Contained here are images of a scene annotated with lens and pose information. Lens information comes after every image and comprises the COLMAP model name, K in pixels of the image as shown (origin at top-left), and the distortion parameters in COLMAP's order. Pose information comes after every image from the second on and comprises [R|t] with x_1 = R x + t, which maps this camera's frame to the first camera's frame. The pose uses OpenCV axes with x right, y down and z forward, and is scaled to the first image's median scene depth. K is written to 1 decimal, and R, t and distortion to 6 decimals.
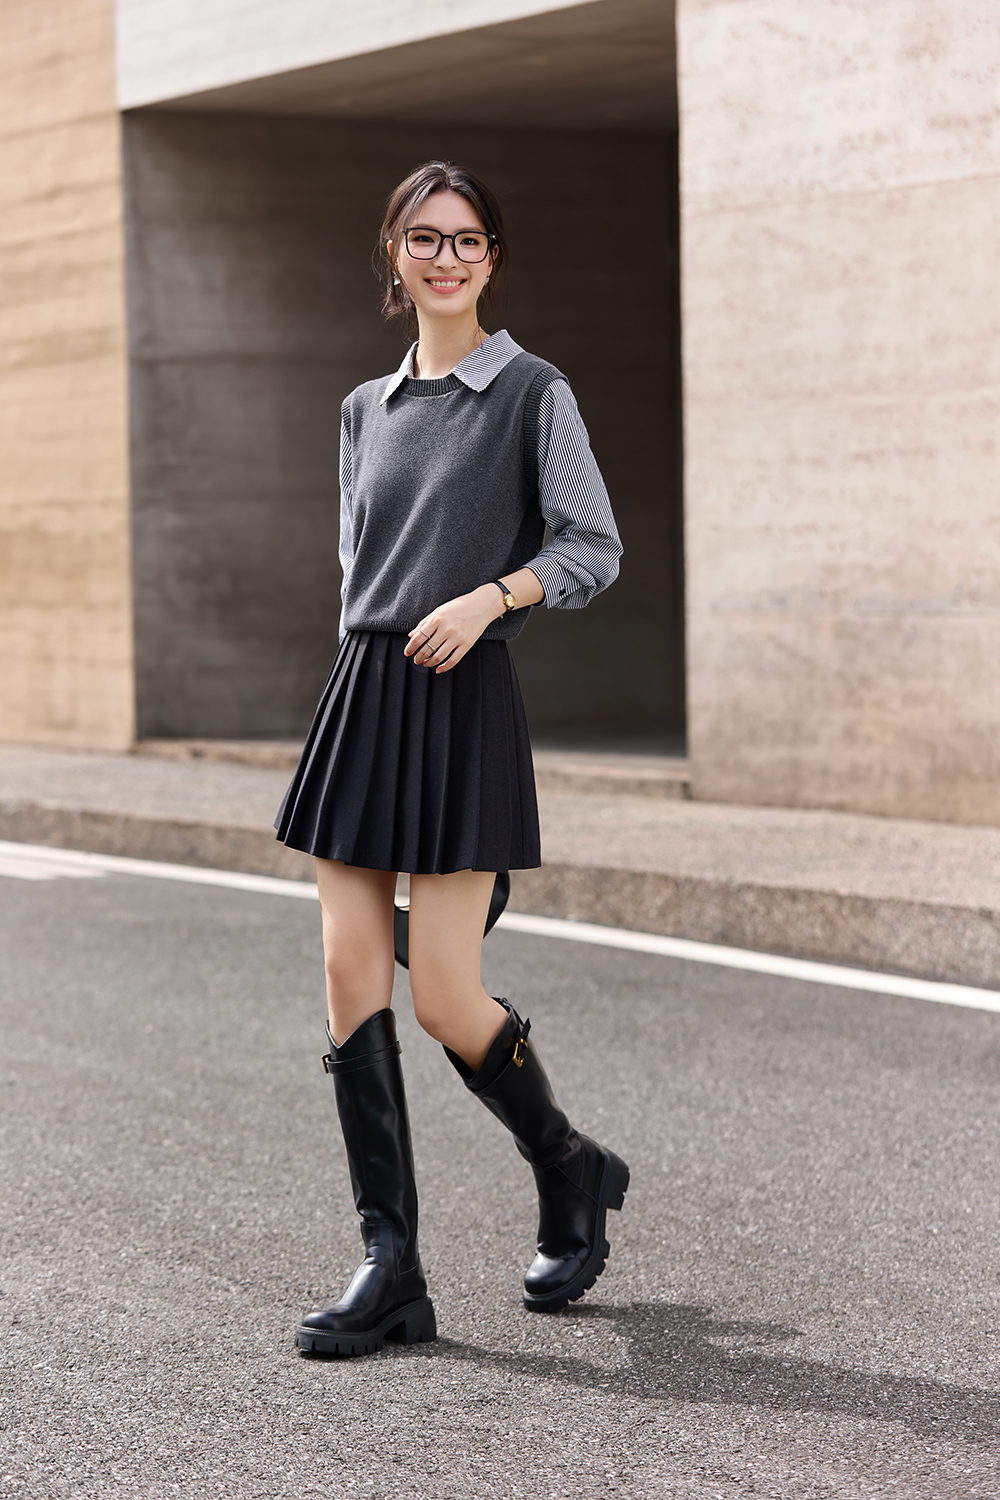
lens RADIAL K [[4245.3, 0, 505.9], [0, 4245.3, 751.8], [0, 0, 1]] dist [-0.181164, 0.000000]
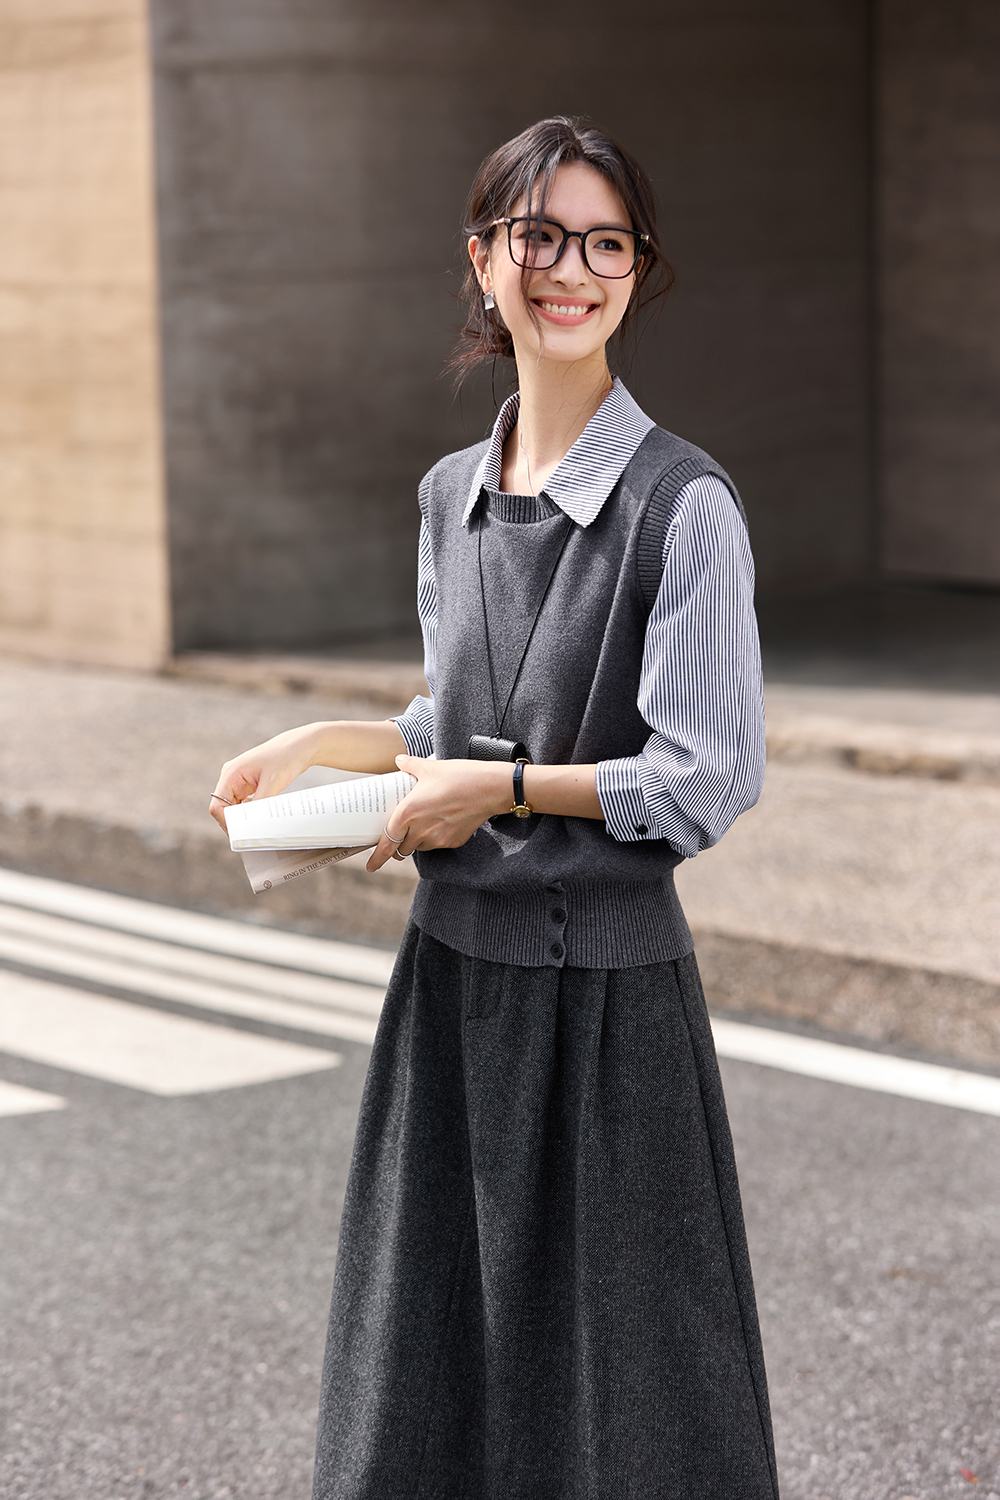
lens RADIAL K [[4245.3, 0, 493.6], [0, 4245.3, 755.3], [0, 0, 1]] dist [-0.181164, 0.000000]
pose [[0.988339, -0.024396, 0.150302, -0.193290], [0.012270, 0.996632, 0.081084, -0.056228], [-0.151774, -0.078294, 0.985309, 0.498423]]
